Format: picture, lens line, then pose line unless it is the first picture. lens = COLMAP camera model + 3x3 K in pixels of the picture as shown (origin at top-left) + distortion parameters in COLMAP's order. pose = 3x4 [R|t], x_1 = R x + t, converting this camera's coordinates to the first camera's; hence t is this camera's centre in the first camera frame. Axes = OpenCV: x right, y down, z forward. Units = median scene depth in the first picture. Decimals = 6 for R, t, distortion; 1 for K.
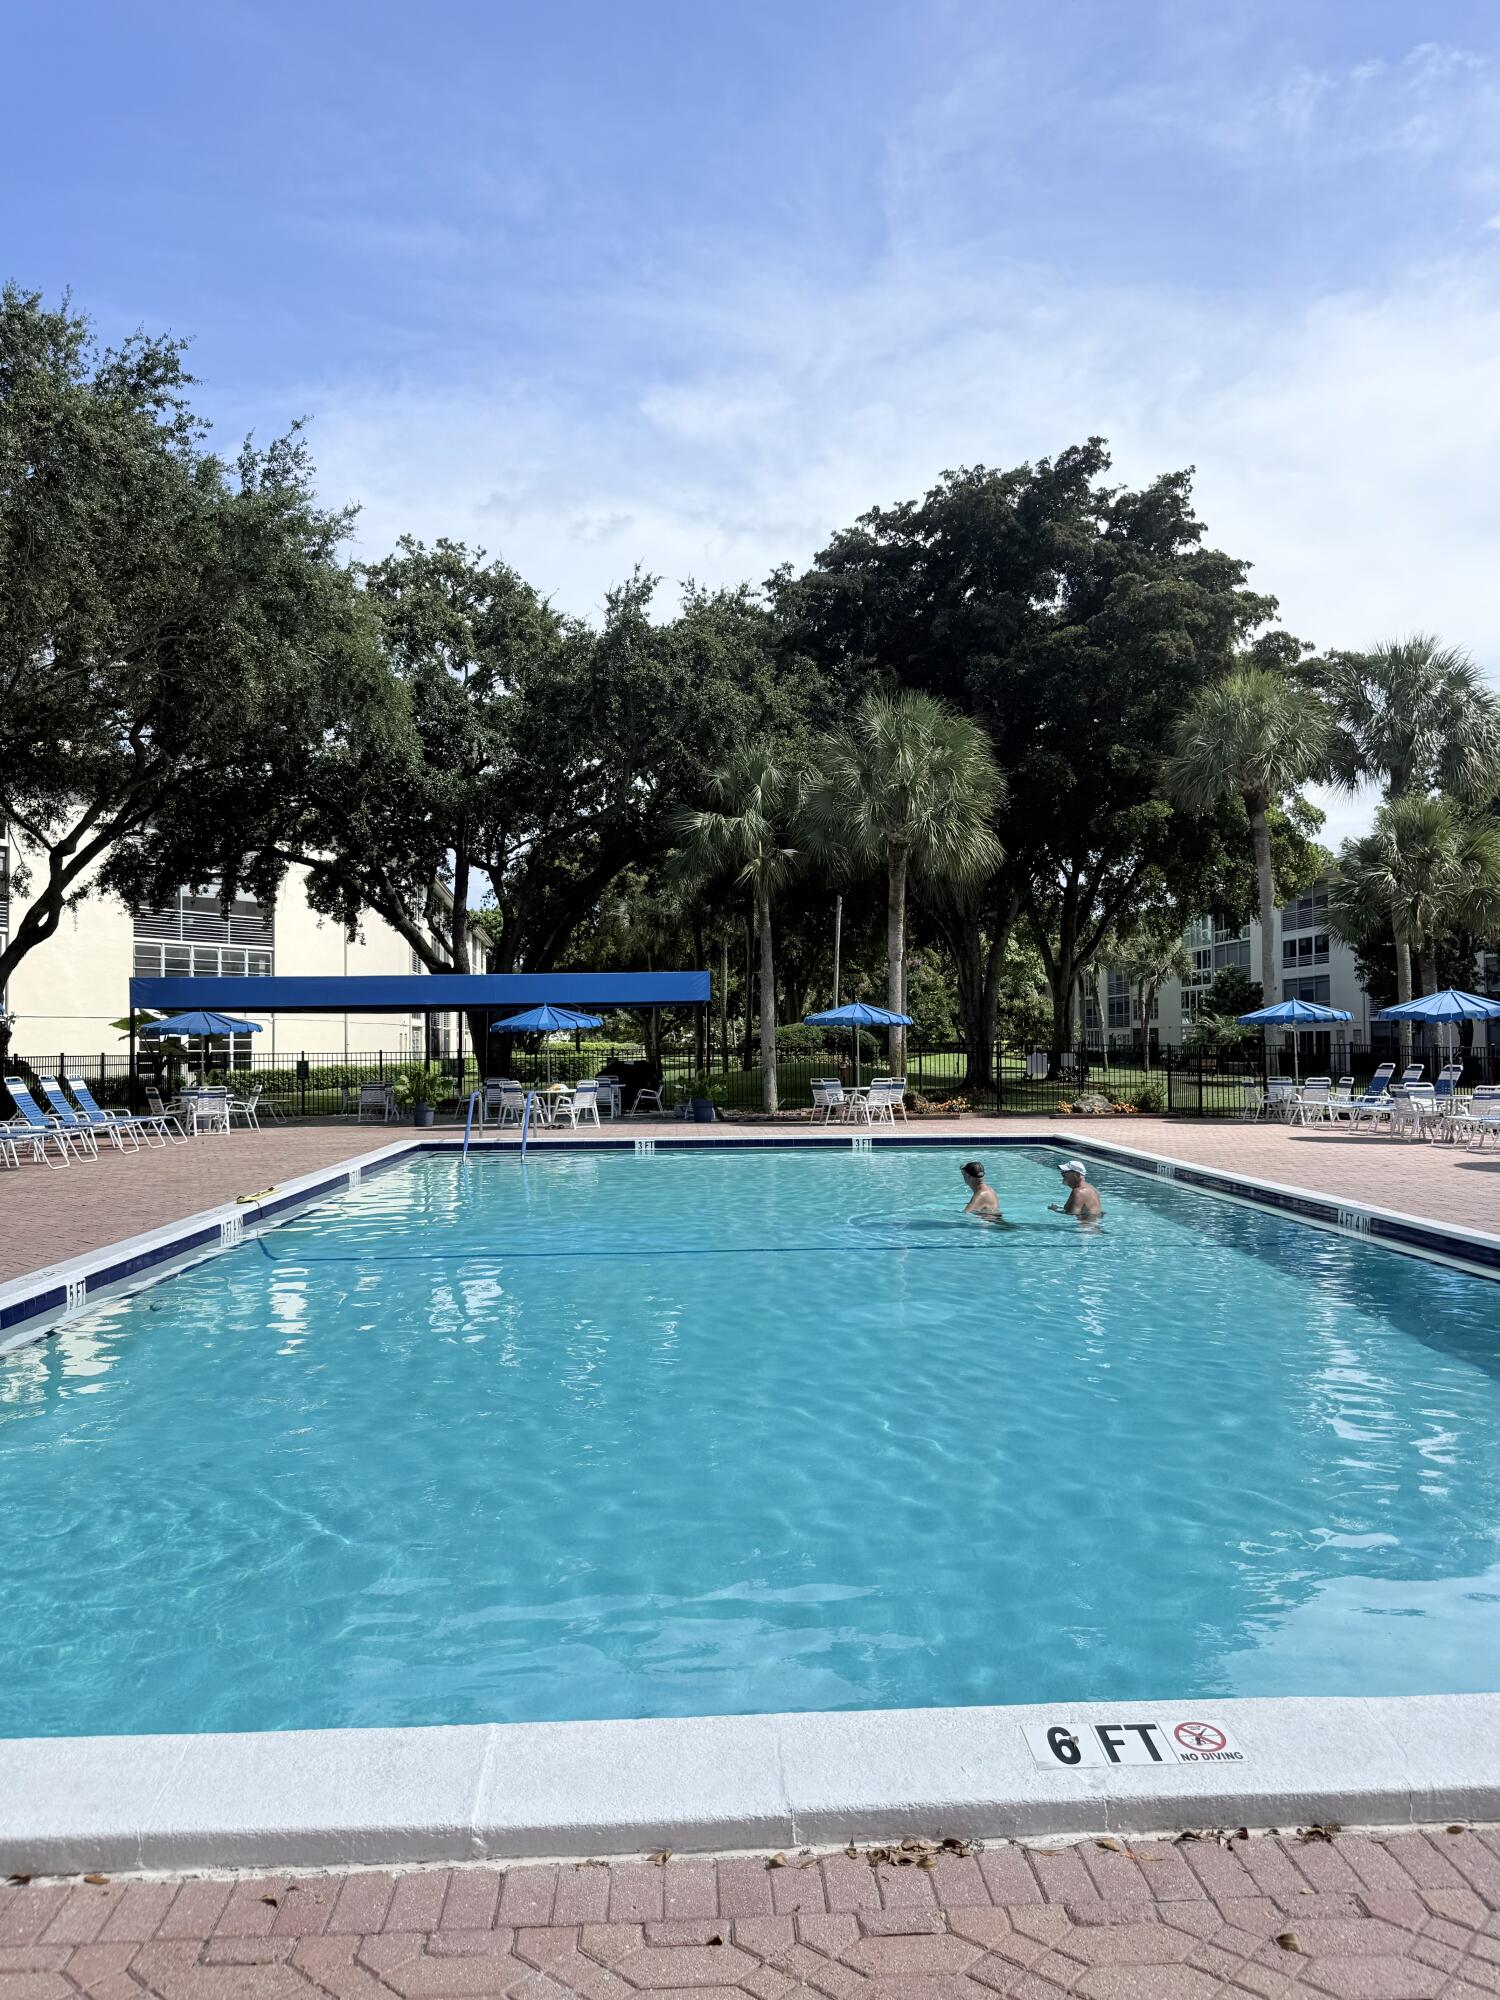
lens RADIAL K [[1444.7, 0, 786.9], [0, 1444.7, 1002.3], [0, 0, 1]] dist [0.043515, -0.062796]
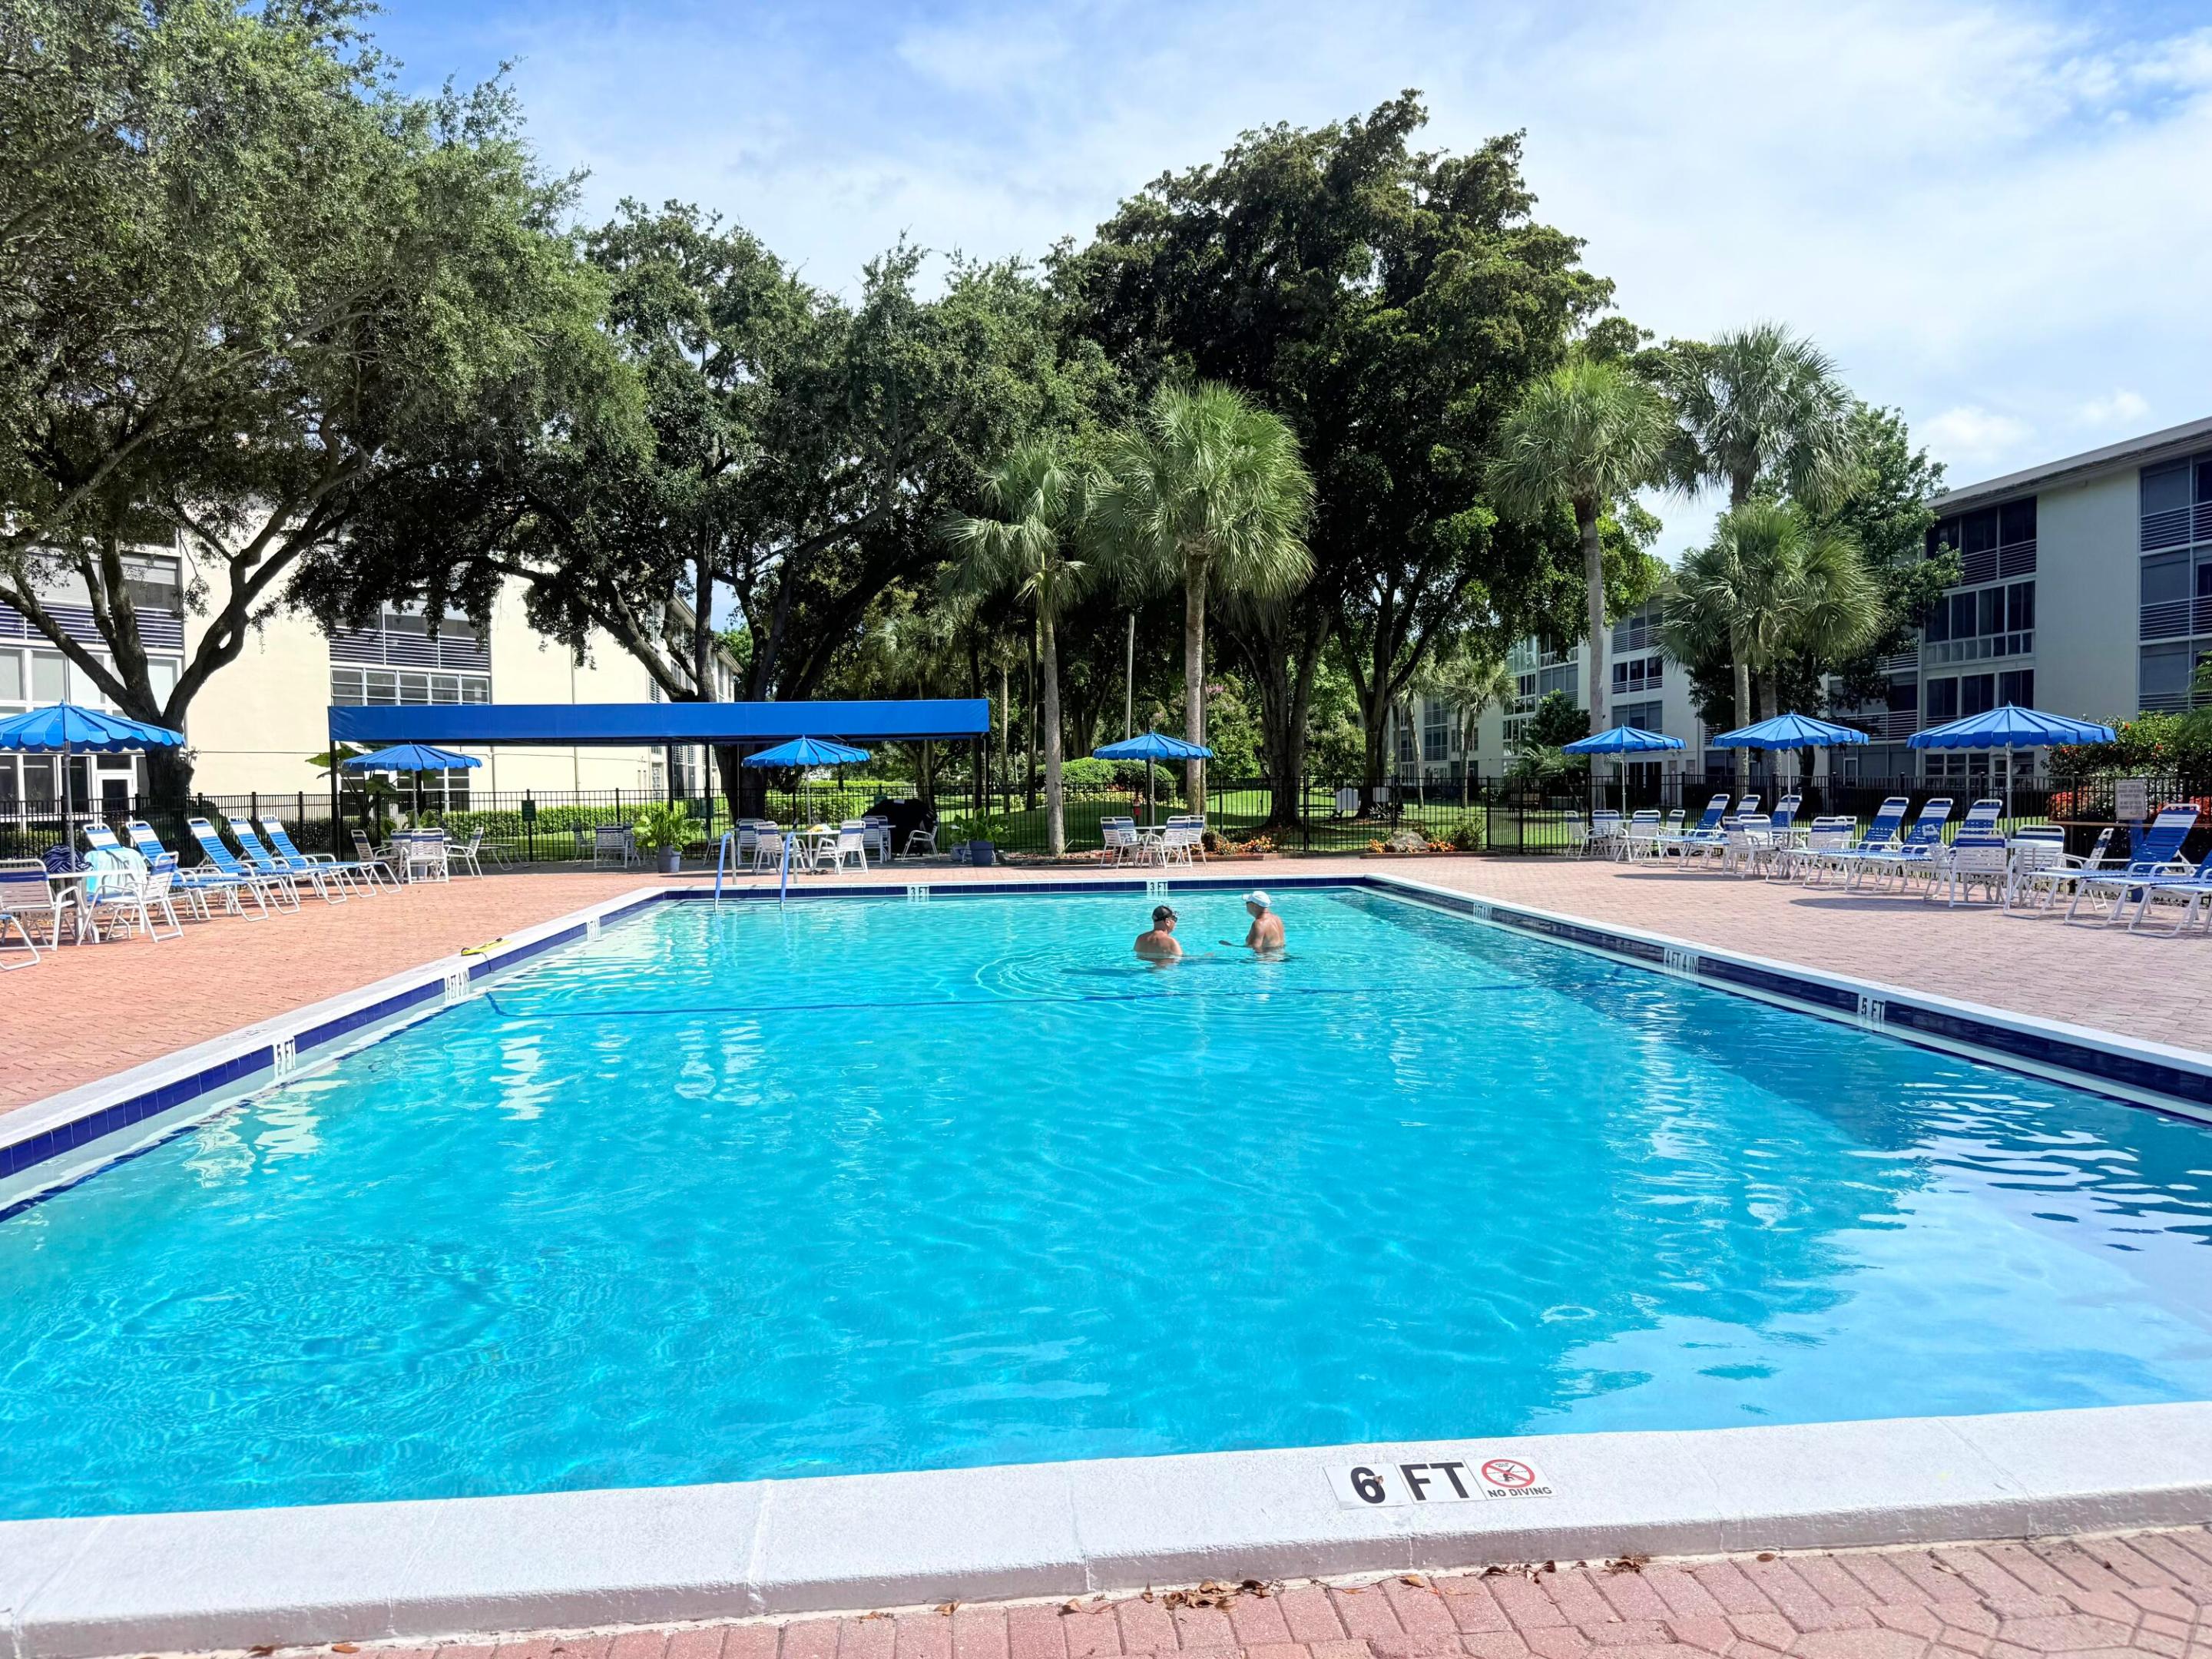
lens RADIAL K [[1597.8, 0, 1150.4], [0, 1597.8, 845.3], [0, 0, 1]] dist [0.043515, -0.062796]
pose [[0.998816, -0.007933, 0.047987, -0.000144], [0.004633, 0.997641, 0.068495, 0.002427], [-0.048417, -0.068192, 0.996497, -0.003918]]
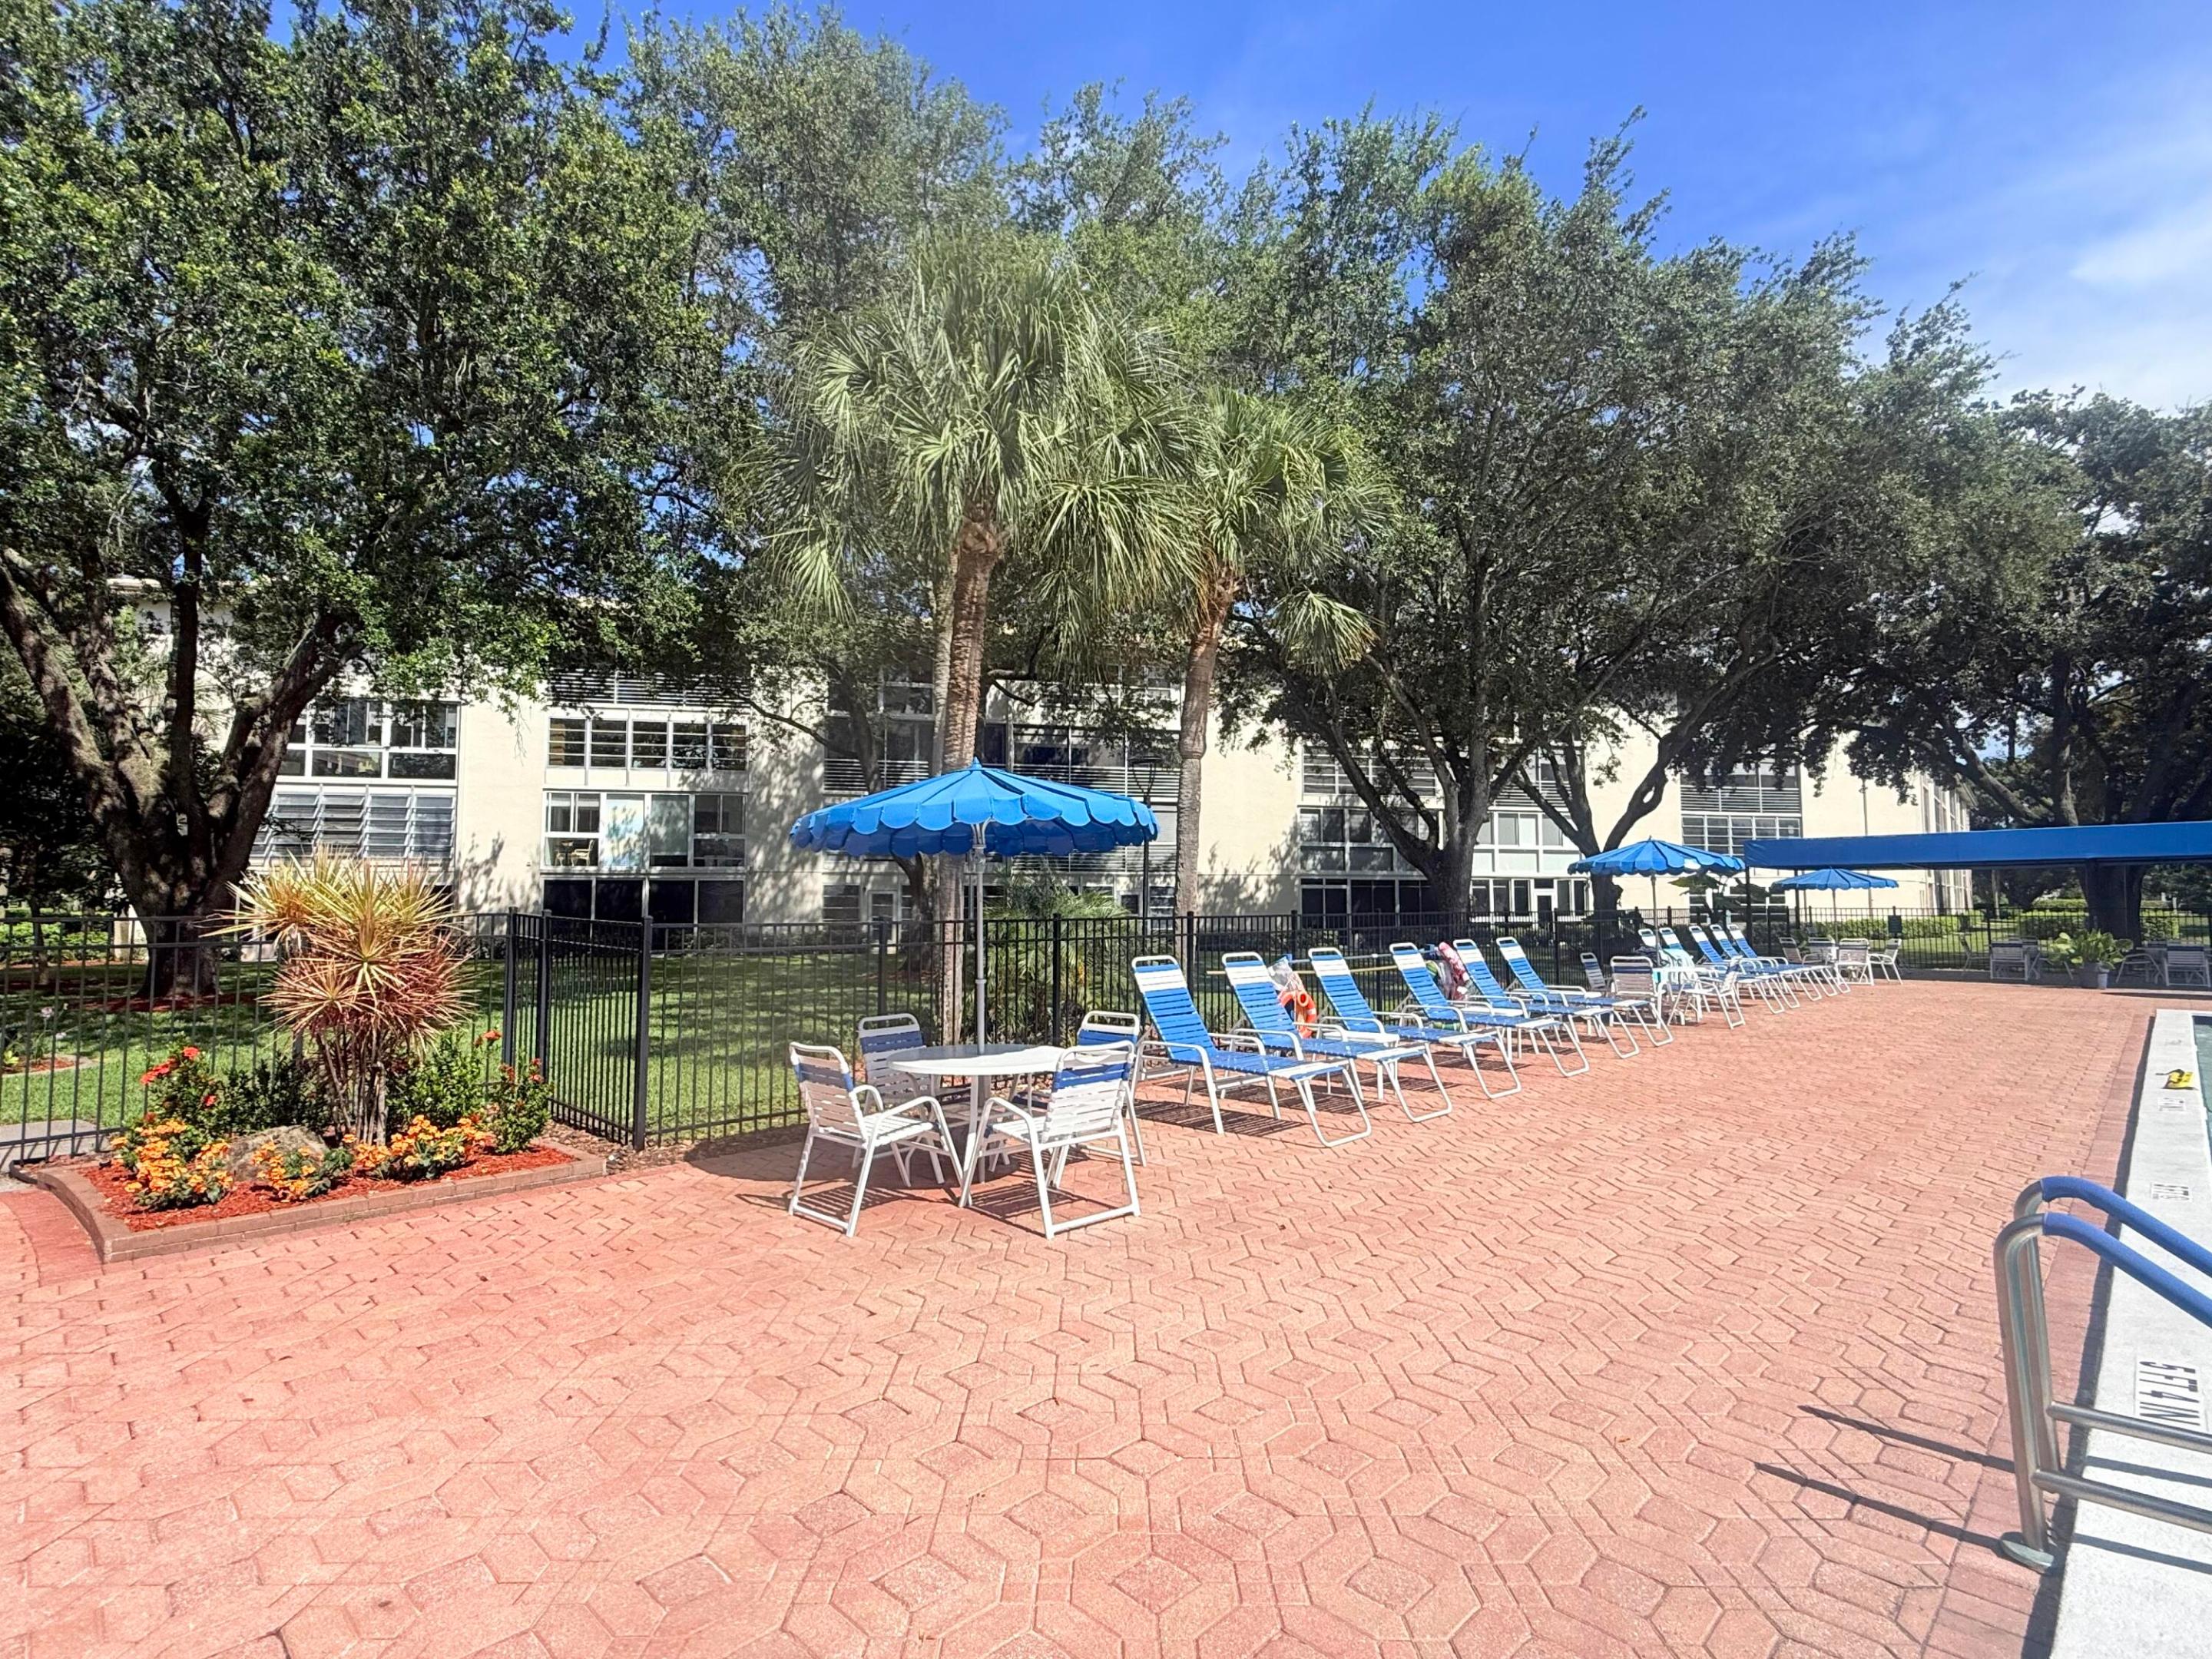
lens RADIAL K [[1035.5, 0, 1098.2], [0, 1035.5, 823.5], [0, 0, 1]] dist [0.003112, 0.000254]
pose [[0.675819, -0.050083, -0.735364, -0.182807], [0.017099, 0.998486, -0.052288, 0.003509], [0.736869, 0.022763, 0.675652, 0.068262]]
